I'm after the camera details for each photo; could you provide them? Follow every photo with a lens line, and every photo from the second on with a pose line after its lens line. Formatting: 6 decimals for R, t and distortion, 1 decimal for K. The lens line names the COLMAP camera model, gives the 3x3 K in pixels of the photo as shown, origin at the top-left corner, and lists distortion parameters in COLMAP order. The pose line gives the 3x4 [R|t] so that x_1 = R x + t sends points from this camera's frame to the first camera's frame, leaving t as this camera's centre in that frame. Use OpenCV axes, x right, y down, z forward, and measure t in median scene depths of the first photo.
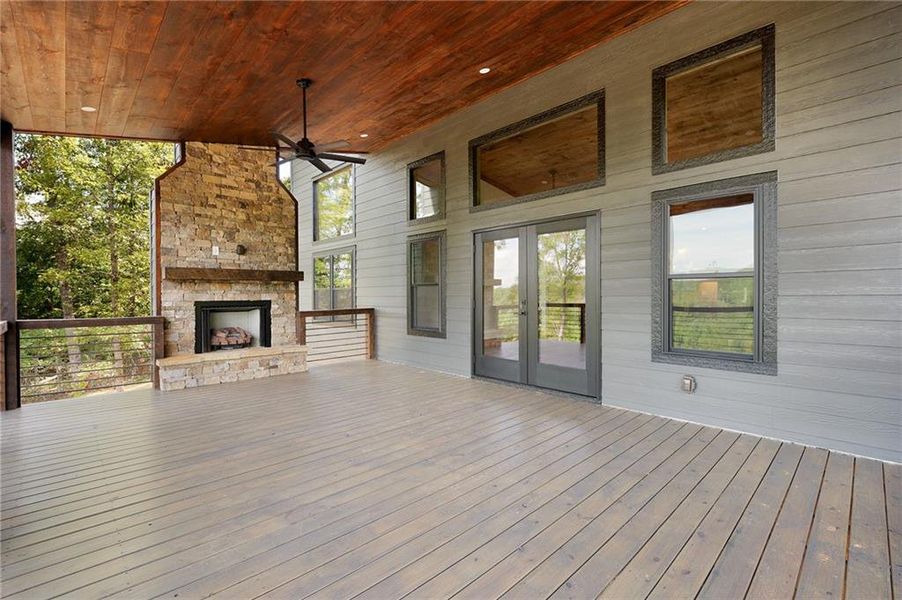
lens RADIAL K [[401.5, 0, 449.2], [0, 401.5, 294.5], [0, 0, 1]] dist [-0.000458, -0.000084]
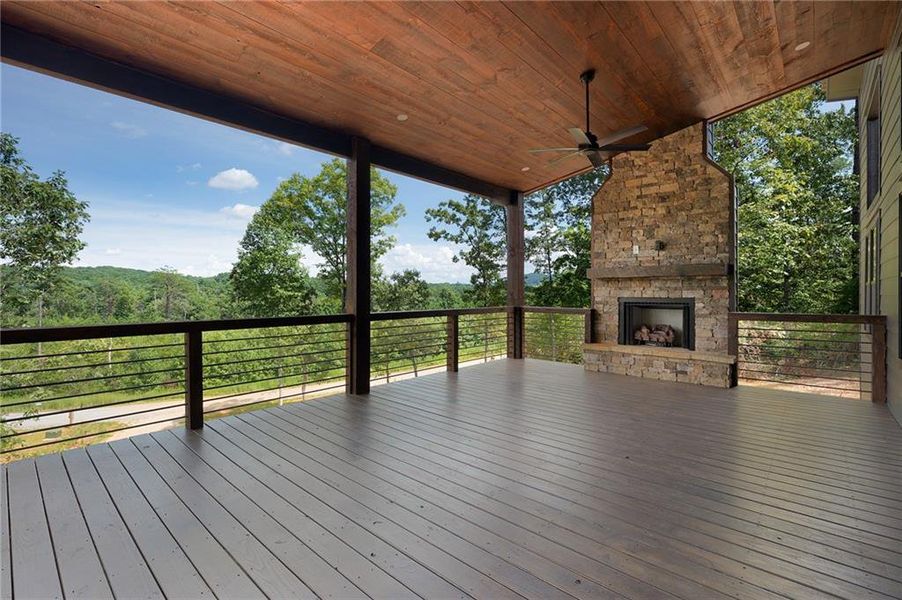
lens RADIAL K [[411.3, 0, 452.0], [0, 411.3, 292.5], [0, 0, 1]] dist [0.001717, 0.000093]
pose [[0.071479, 0.005254, -0.997428, 0.450004], [-0.002111, 0.999985, 0.005116, -0.001236], [0.997440, 0.001740, 0.071489, 0.431124]]
